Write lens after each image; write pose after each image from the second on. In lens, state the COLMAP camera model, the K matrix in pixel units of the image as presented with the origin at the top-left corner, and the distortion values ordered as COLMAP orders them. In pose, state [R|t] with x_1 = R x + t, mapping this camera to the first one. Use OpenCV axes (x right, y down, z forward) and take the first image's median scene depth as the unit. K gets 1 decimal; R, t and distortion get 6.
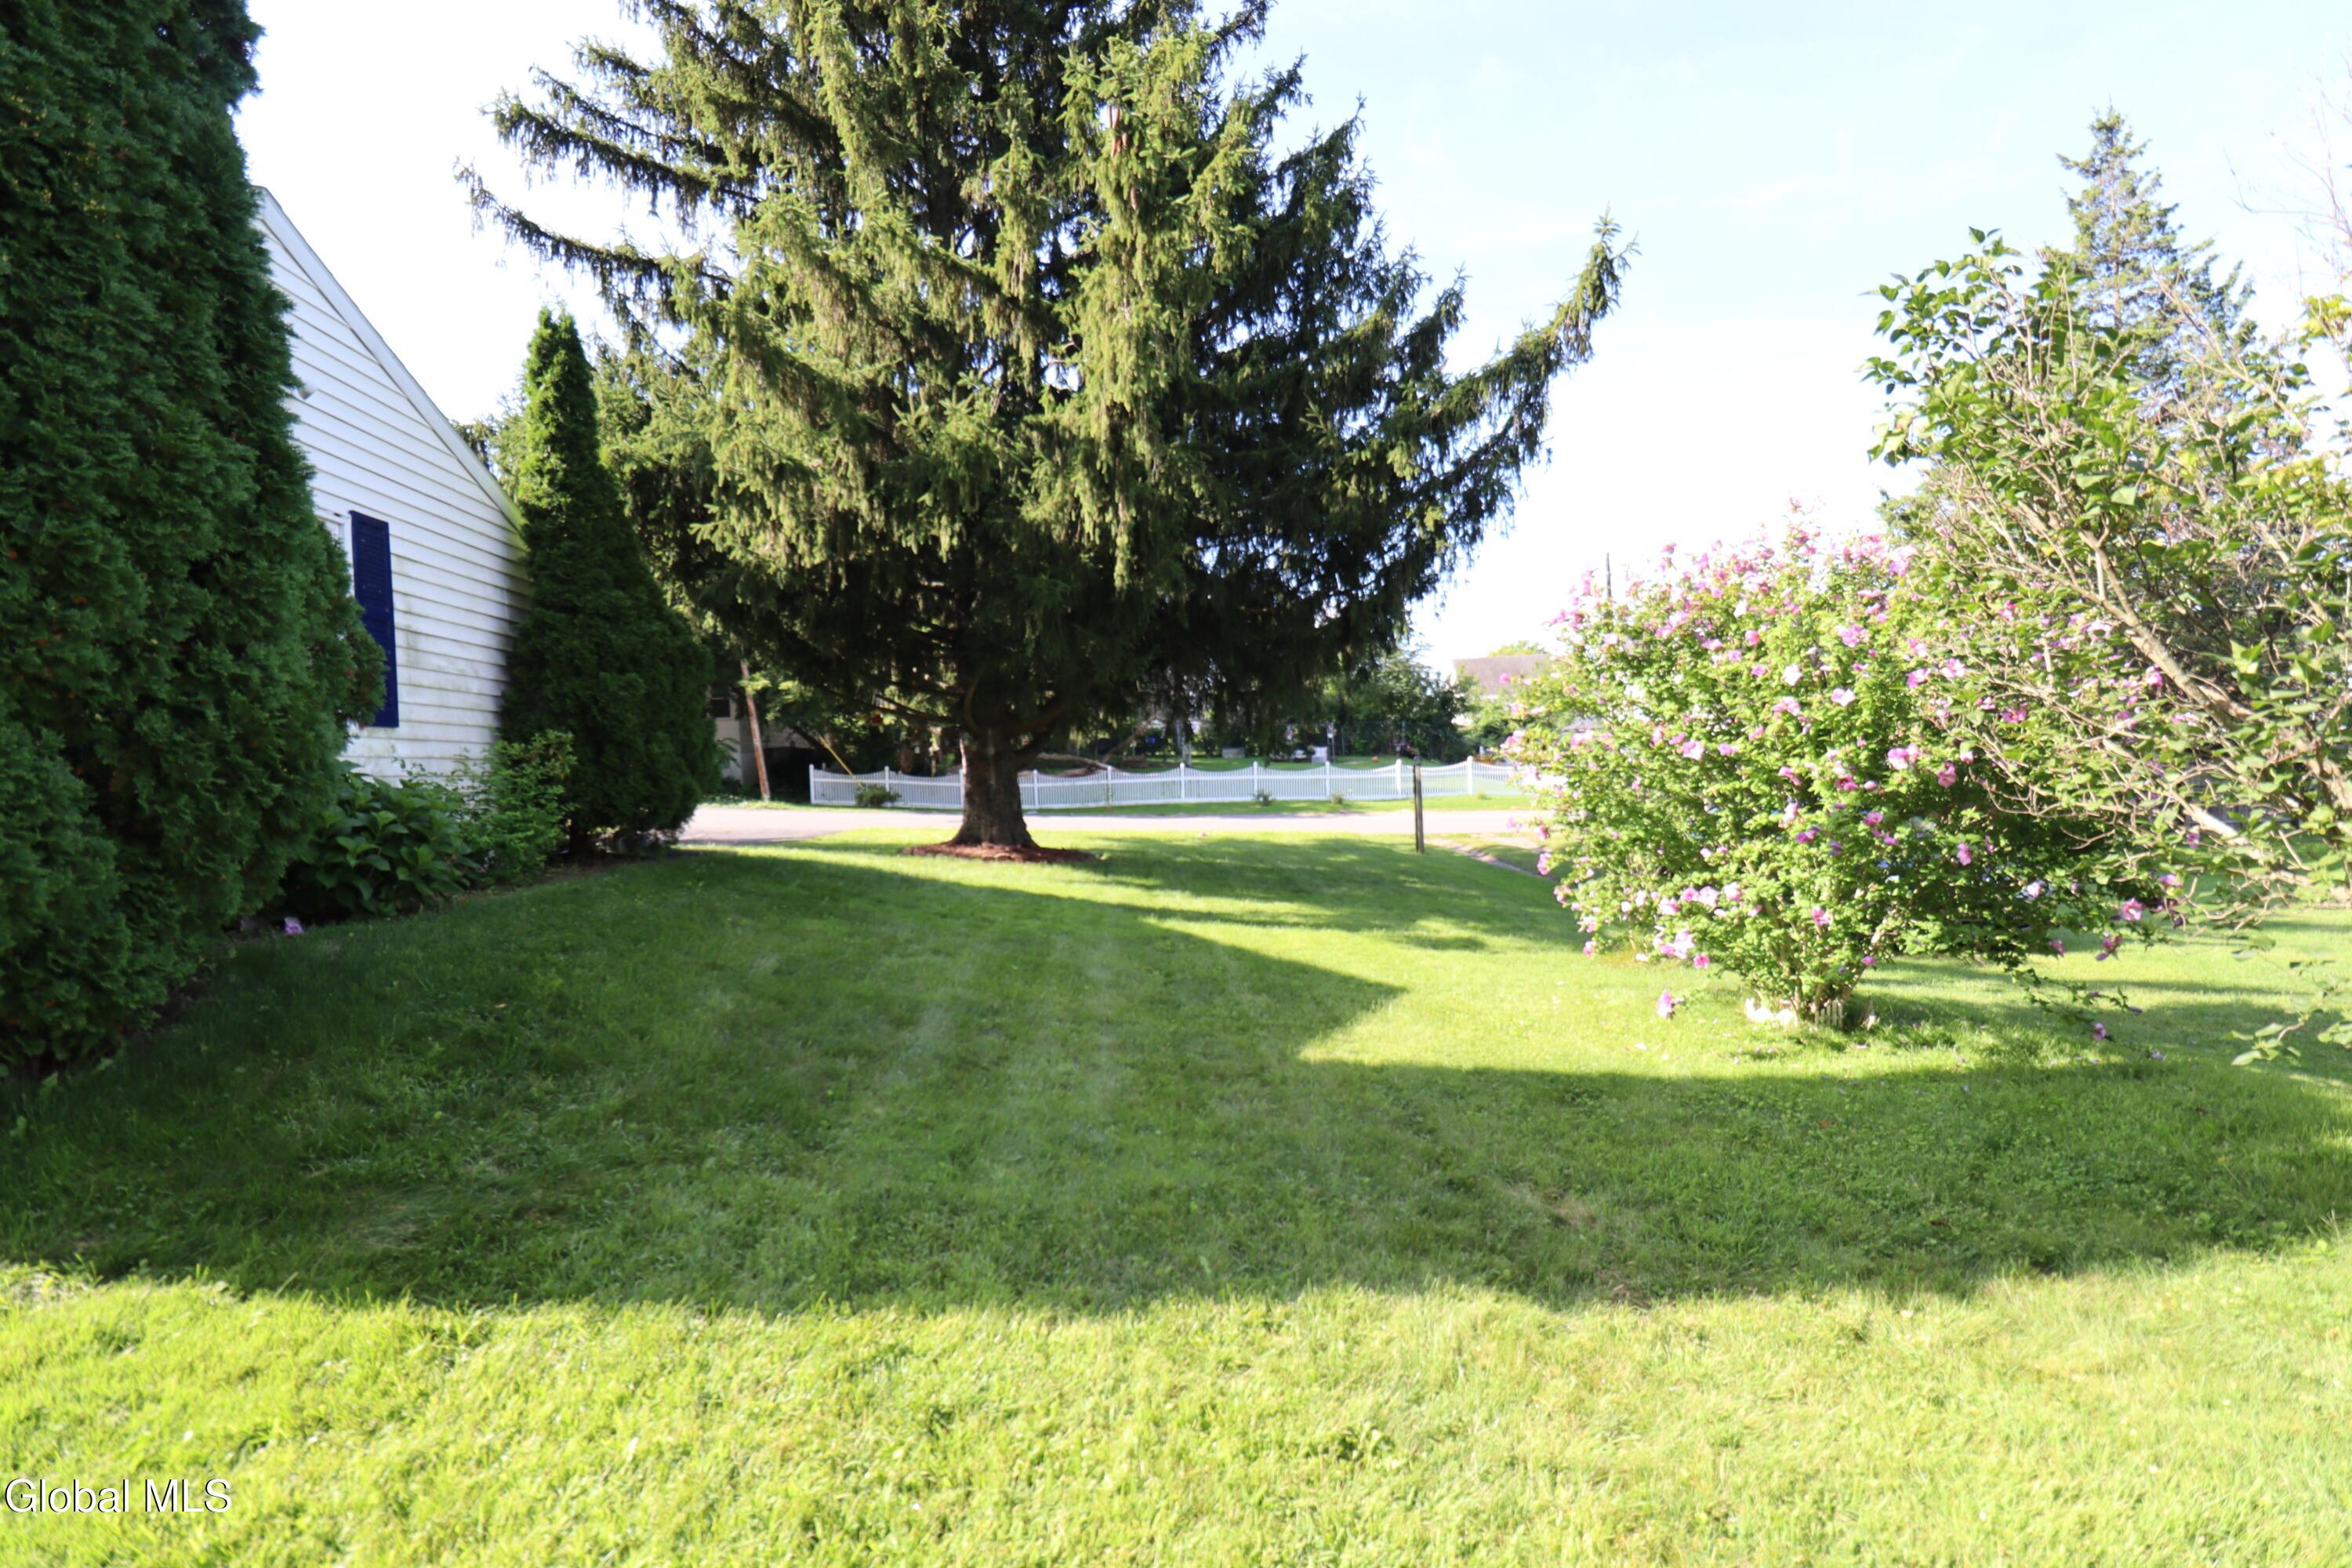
lens RADIAL K [[1113.1, 0, 1156.7], [0, 1113.1, 794.5], [0, 0, 1]] dist [0.001422, -0.014275]
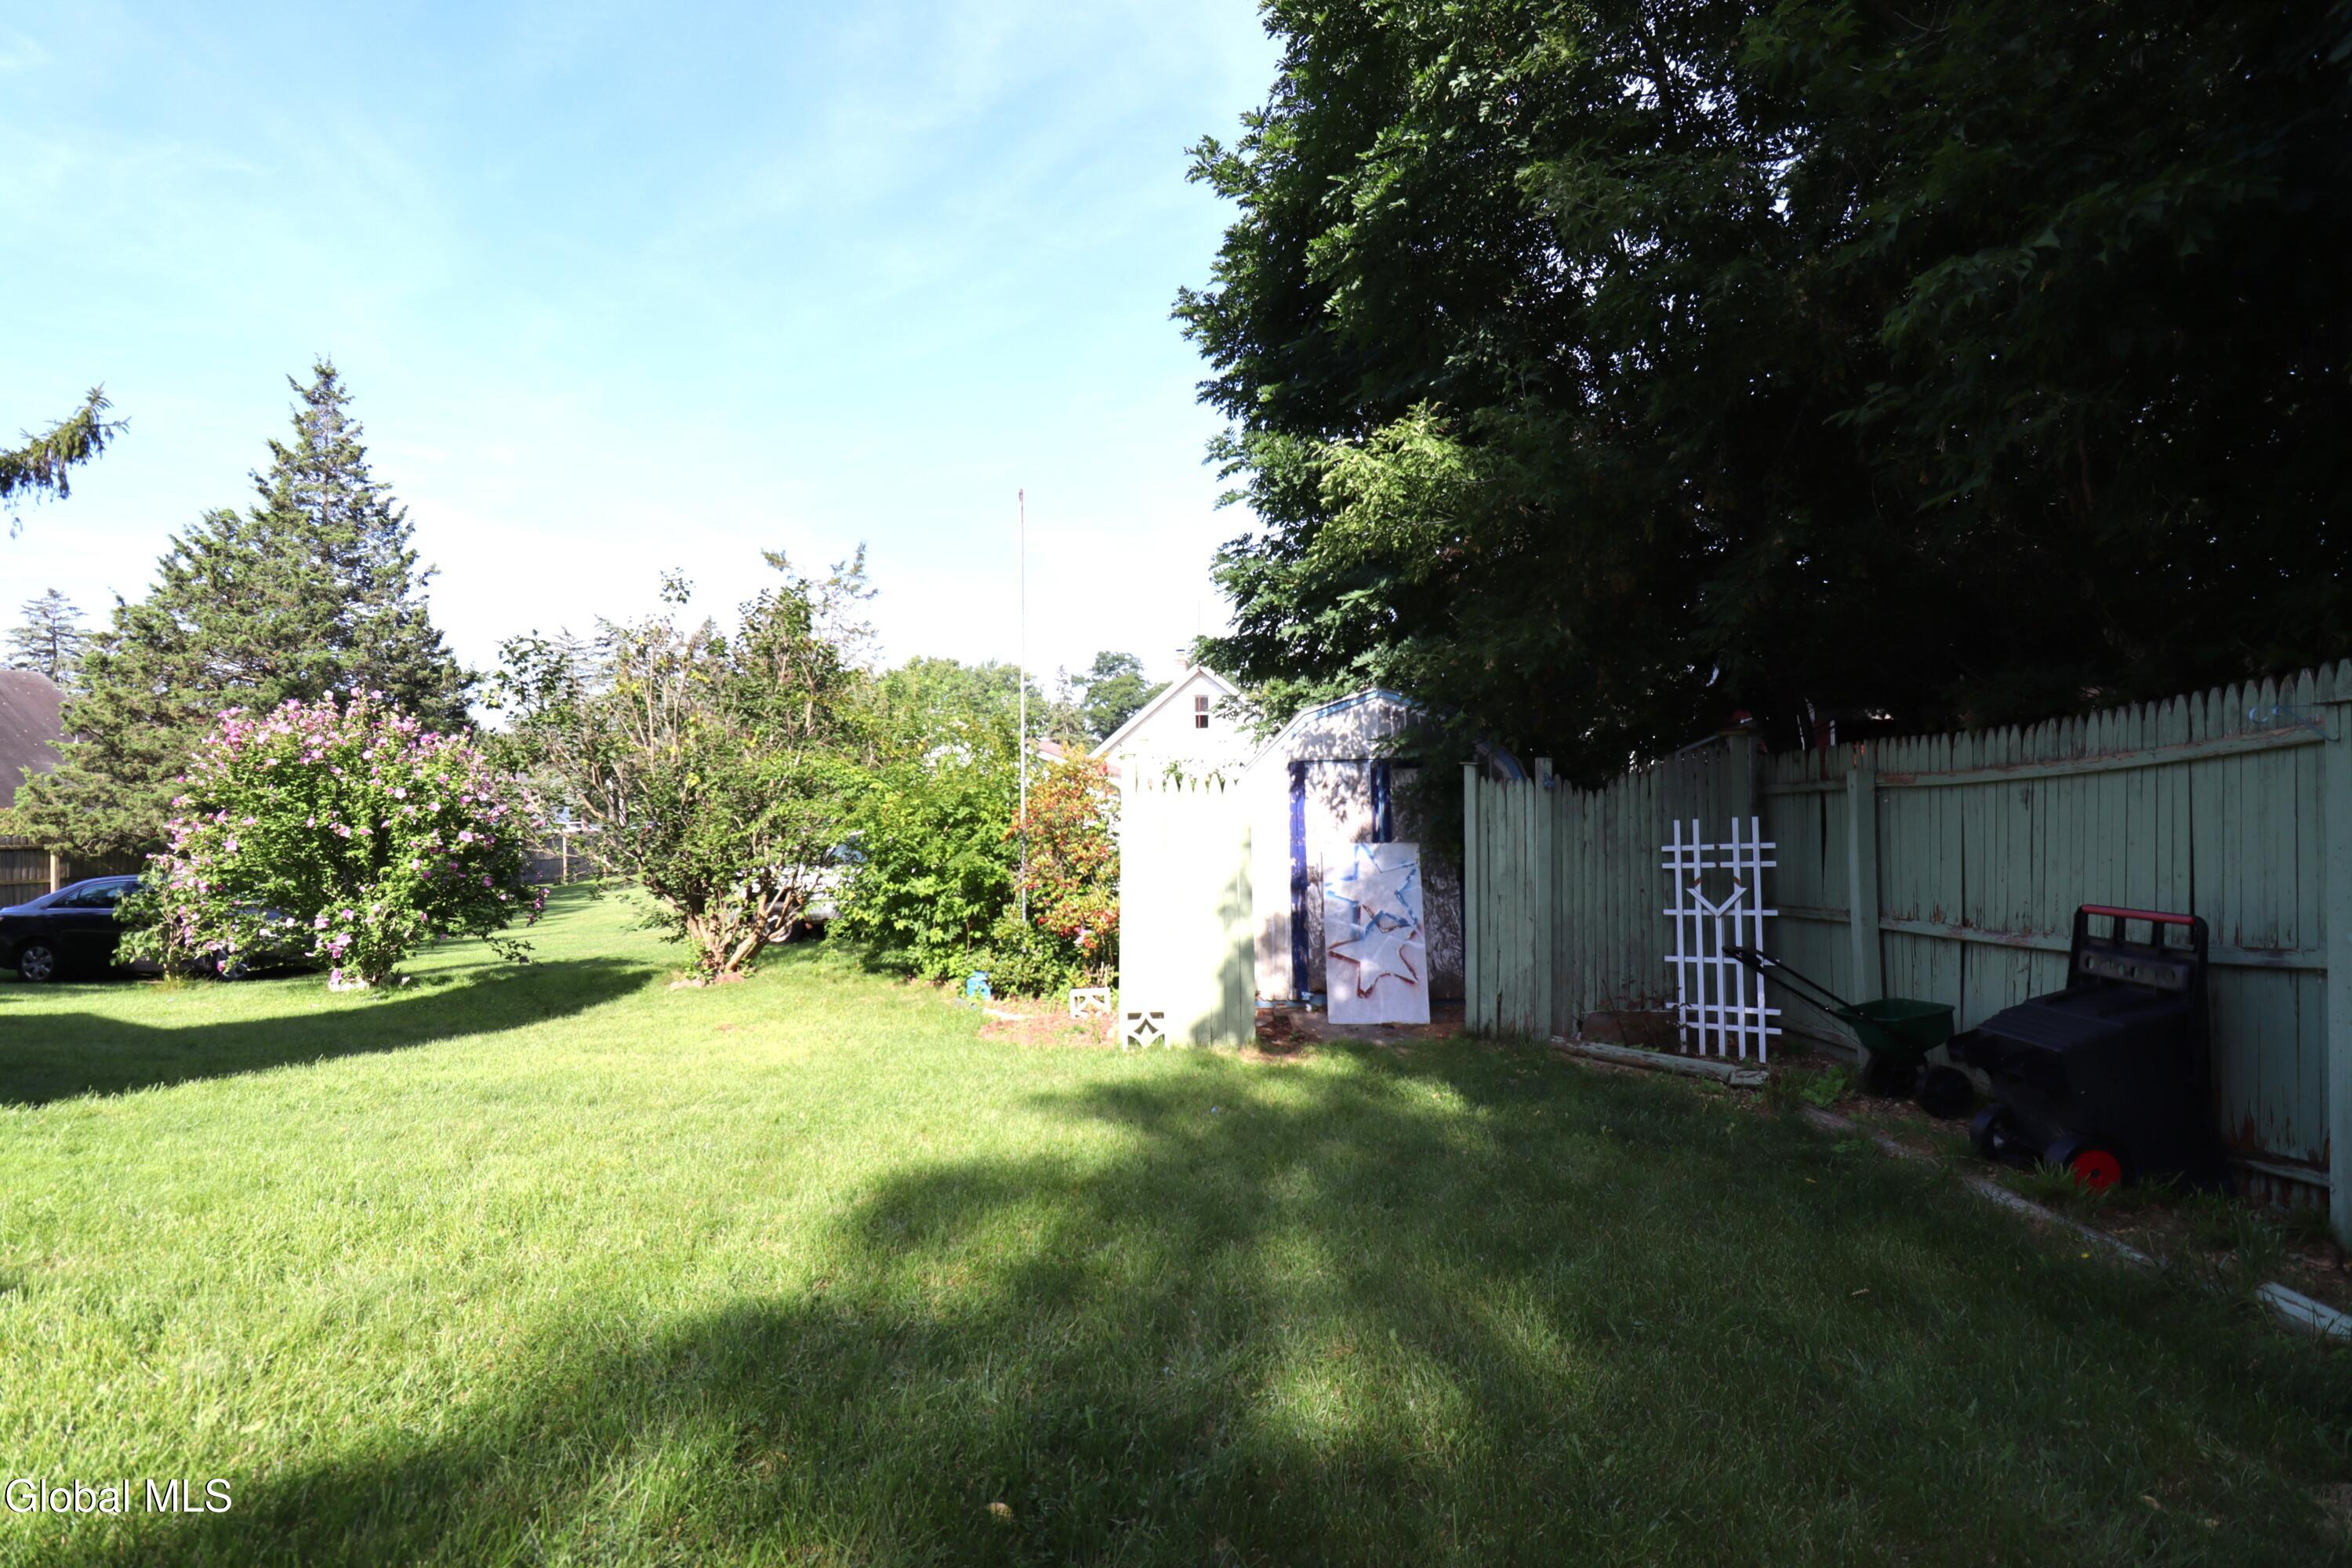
lens RADIAL K [[1090.4, 0, 1156.3], [0, 1090.4, 785.4], [0, 0, 1]] dist [-0.001008, -0.012571]
pose [[0.102530, 0.062525, 0.992763, -0.329162], [0.026270, 0.997504, -0.065537, 0.010246], [-0.994383, 0.032800, 0.100632, -0.138249]]
